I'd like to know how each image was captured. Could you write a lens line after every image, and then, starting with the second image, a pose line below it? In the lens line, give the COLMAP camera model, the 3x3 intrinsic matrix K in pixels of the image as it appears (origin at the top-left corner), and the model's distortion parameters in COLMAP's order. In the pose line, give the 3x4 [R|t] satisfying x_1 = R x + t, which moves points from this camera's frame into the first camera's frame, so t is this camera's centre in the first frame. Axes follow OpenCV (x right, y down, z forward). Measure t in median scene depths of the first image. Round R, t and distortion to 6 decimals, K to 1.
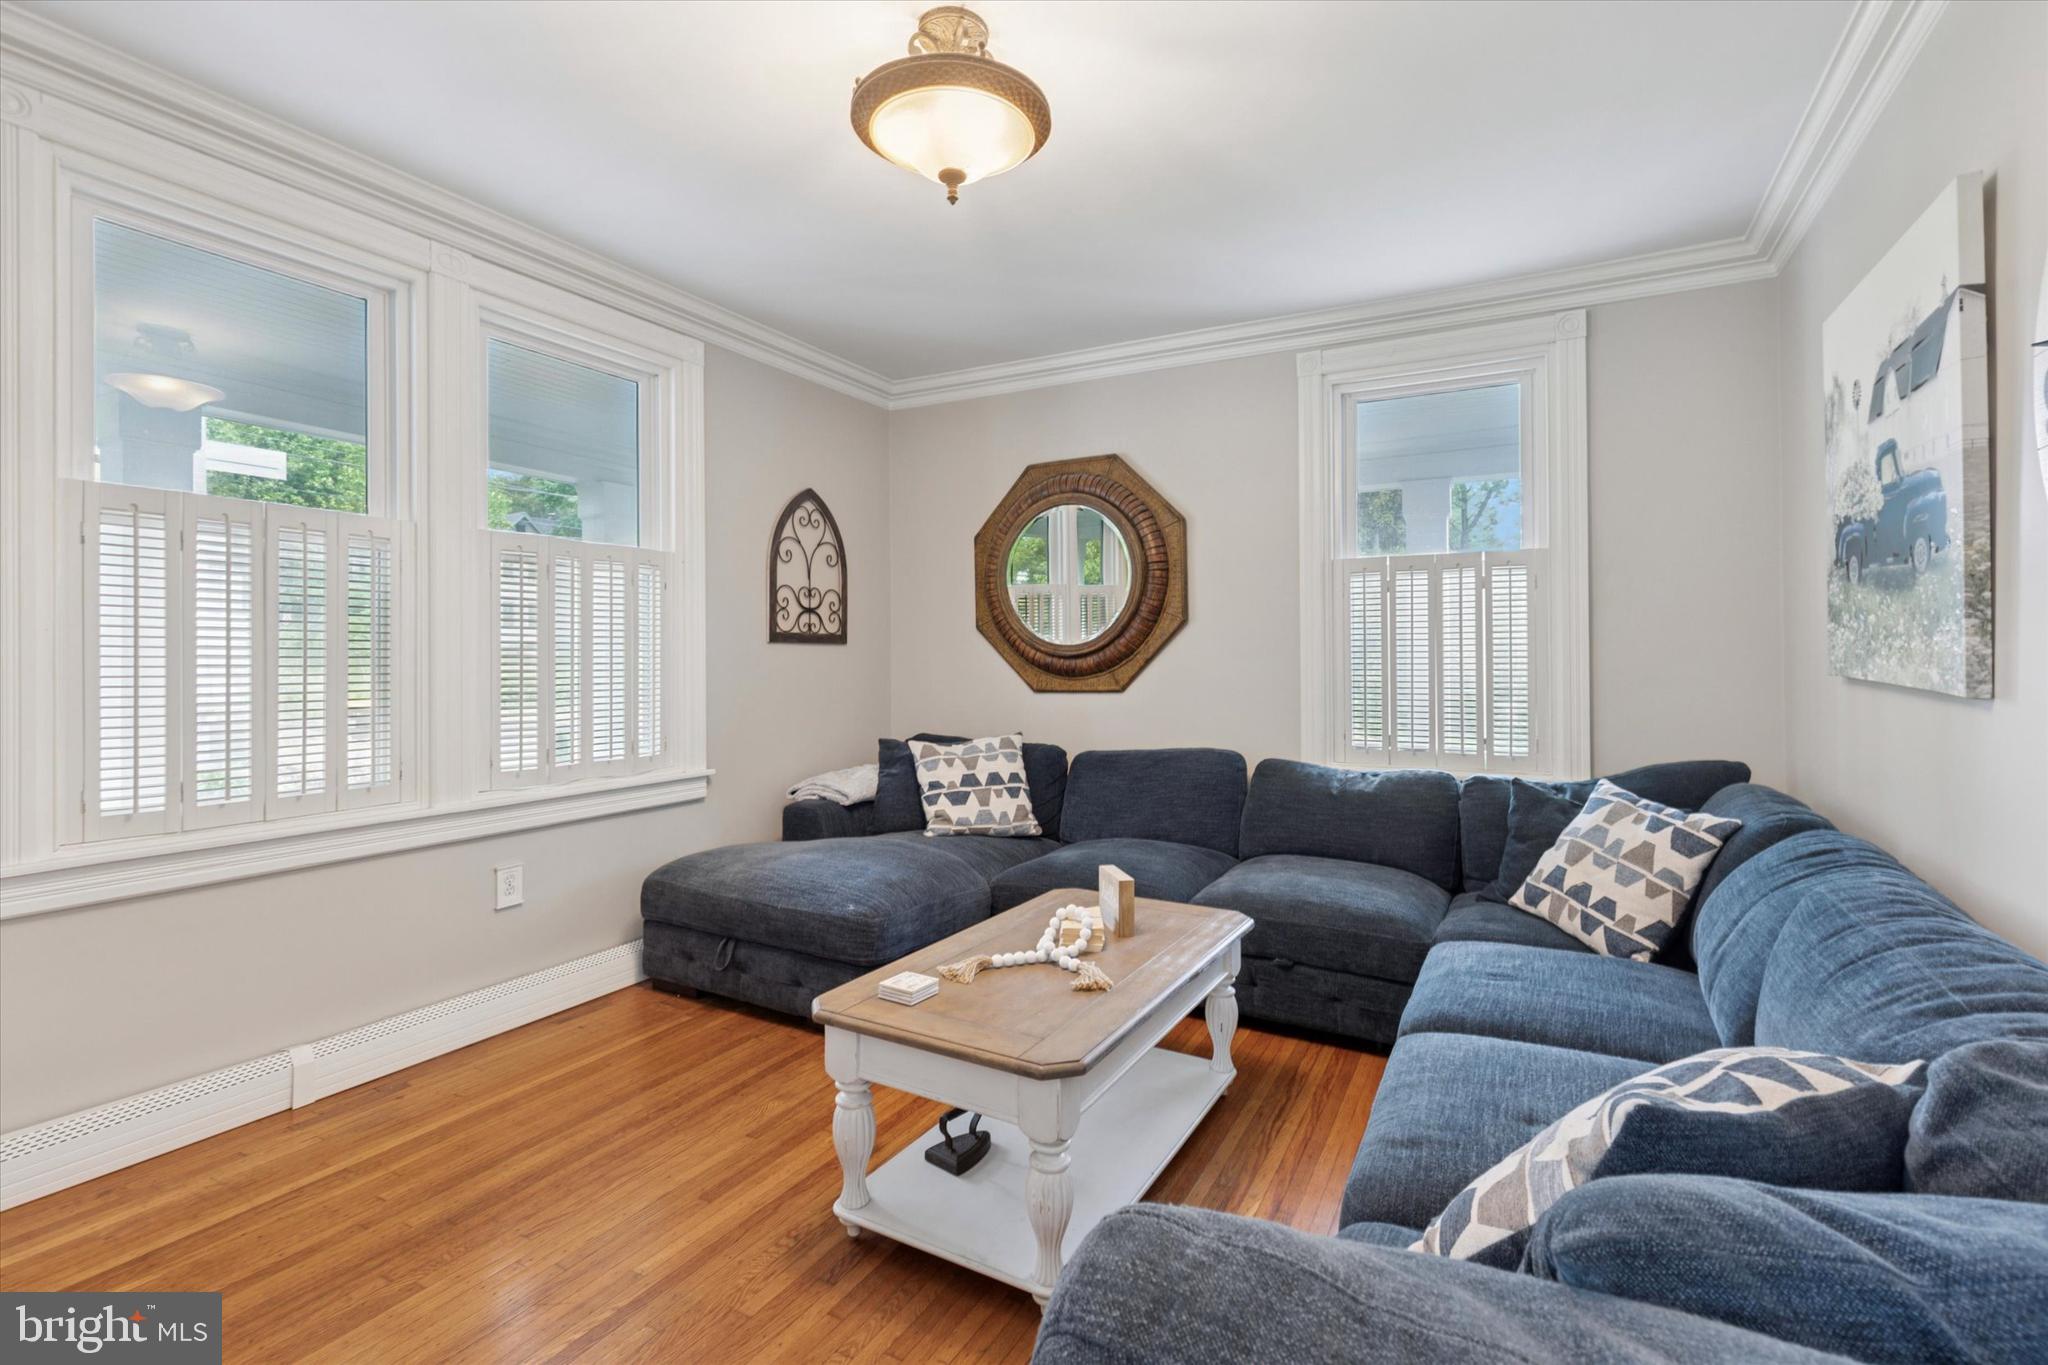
lens RADIAL K [[931.2, 0, 1021.1], [0, 931.2, 661.0], [0, 0, 1]] dist [-0.001114, -0.000278]
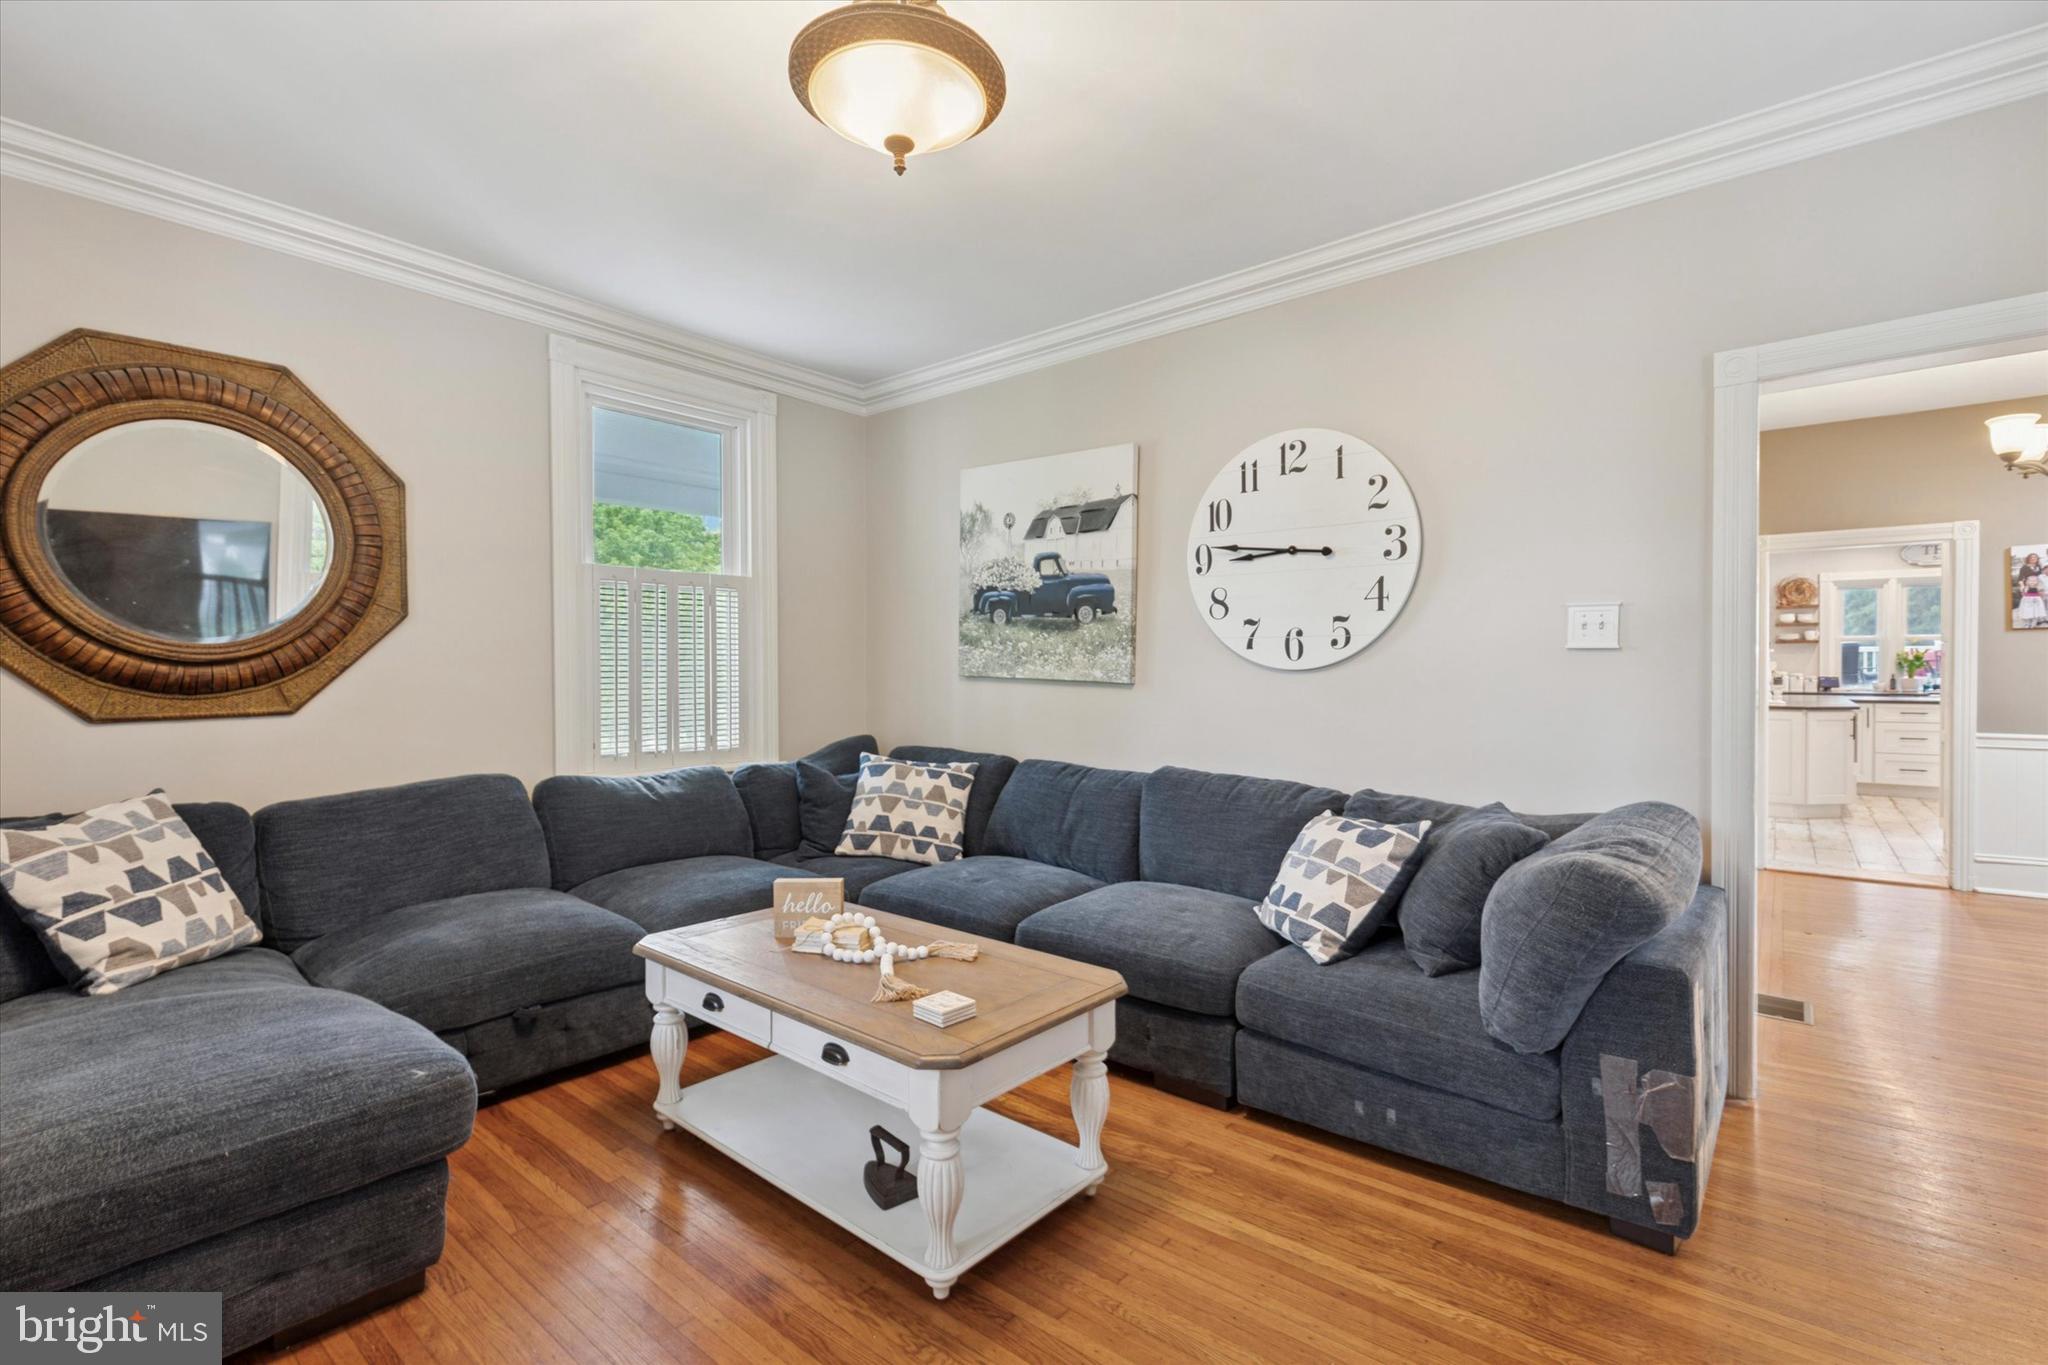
lens RADIAL K [[931.2, 0, 1023.8], [0, 931.2, 677.3], [0, 0, 1]] dist [-0.001114, -0.000278]
pose [[0.183427, -0.008856, 0.982994, -0.528270], [0.004011, 0.999958, 0.008260, 0.002976], [-0.983025, 0.002428, 0.183454, 0.378883]]
